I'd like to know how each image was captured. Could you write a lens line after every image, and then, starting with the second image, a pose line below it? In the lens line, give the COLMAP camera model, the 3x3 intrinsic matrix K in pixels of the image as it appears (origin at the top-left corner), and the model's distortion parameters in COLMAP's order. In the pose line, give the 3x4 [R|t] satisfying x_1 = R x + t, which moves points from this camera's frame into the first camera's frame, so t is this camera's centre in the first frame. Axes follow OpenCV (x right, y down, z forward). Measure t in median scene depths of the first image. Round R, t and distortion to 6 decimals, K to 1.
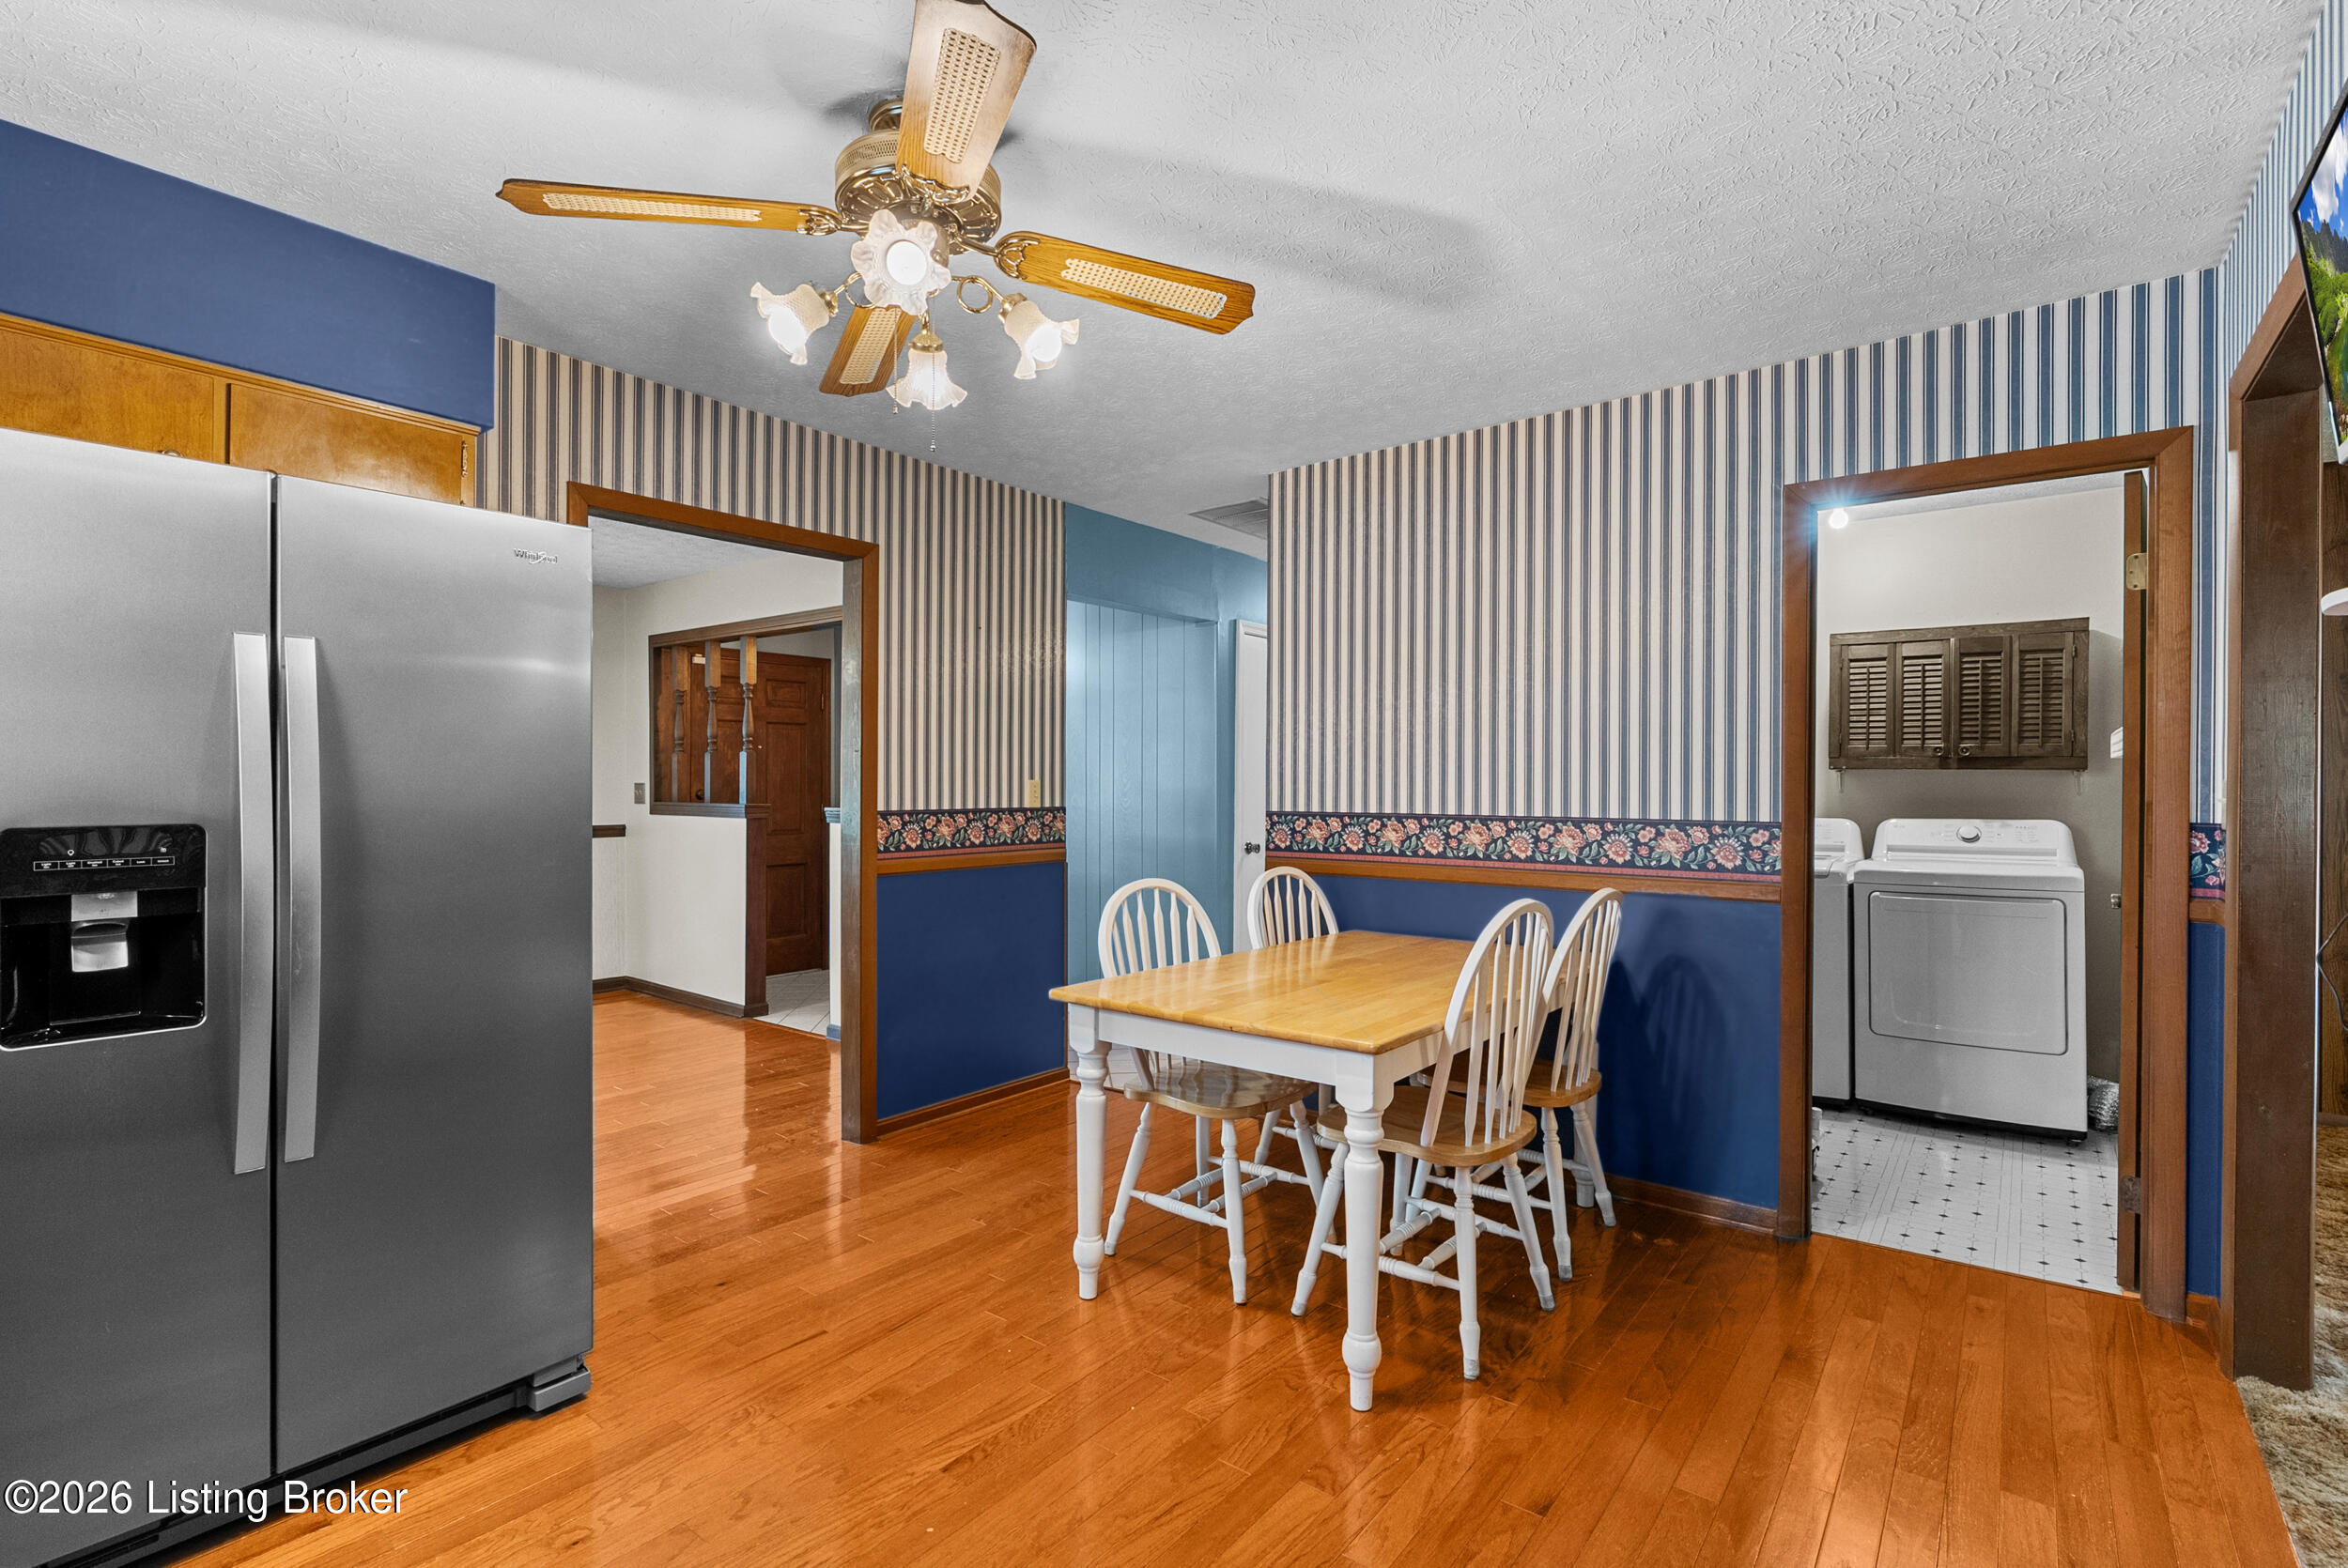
lens RADIAL K [[1069.8, 0, 1179.7], [0, 1069.8, 781.8], [0, 0, 1]] dist [-0.009161, 0.003378]
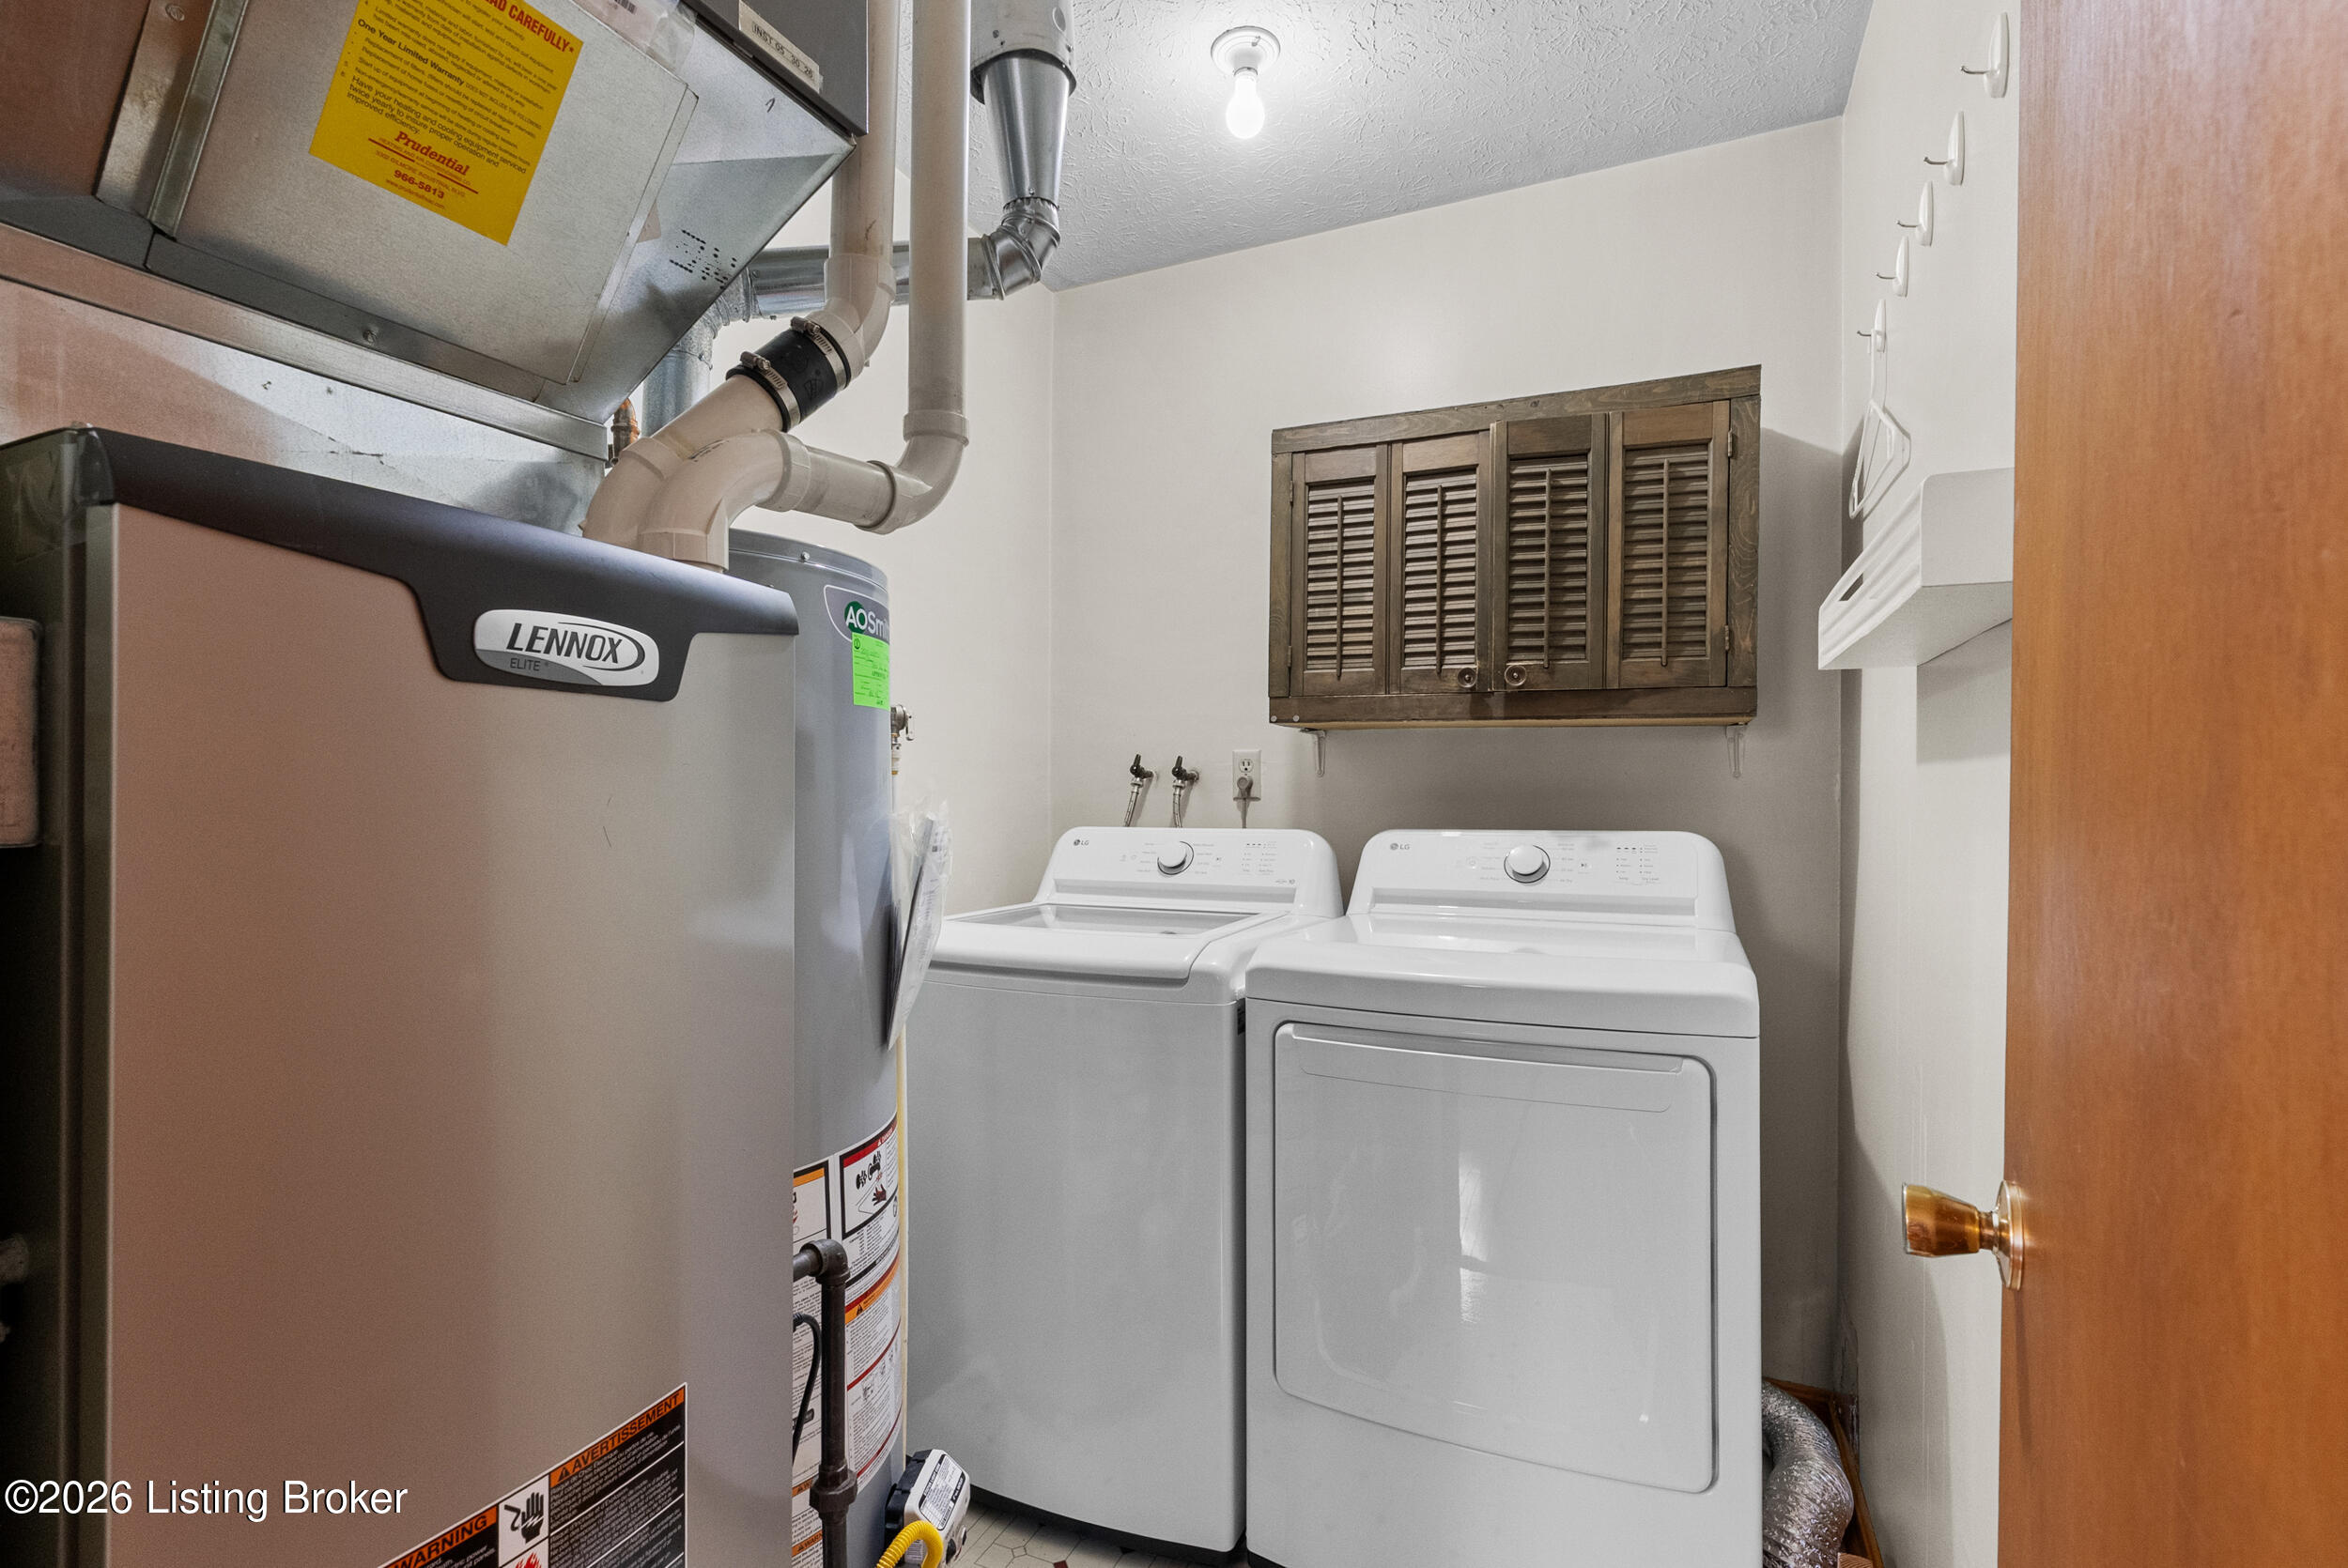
lens RADIAL K [[1069.8, 0, 1179.7], [0, 1069.8, 781.8], [0, 0, 1]] dist [-0.009161, 0.003378]
pose [[0.973006, 0.002653, 0.230764, 0.508047], [-0.002666, 0.999996, -0.000252, 0.015396], [-0.230764, -0.000370, 0.973010, 0.612543]]
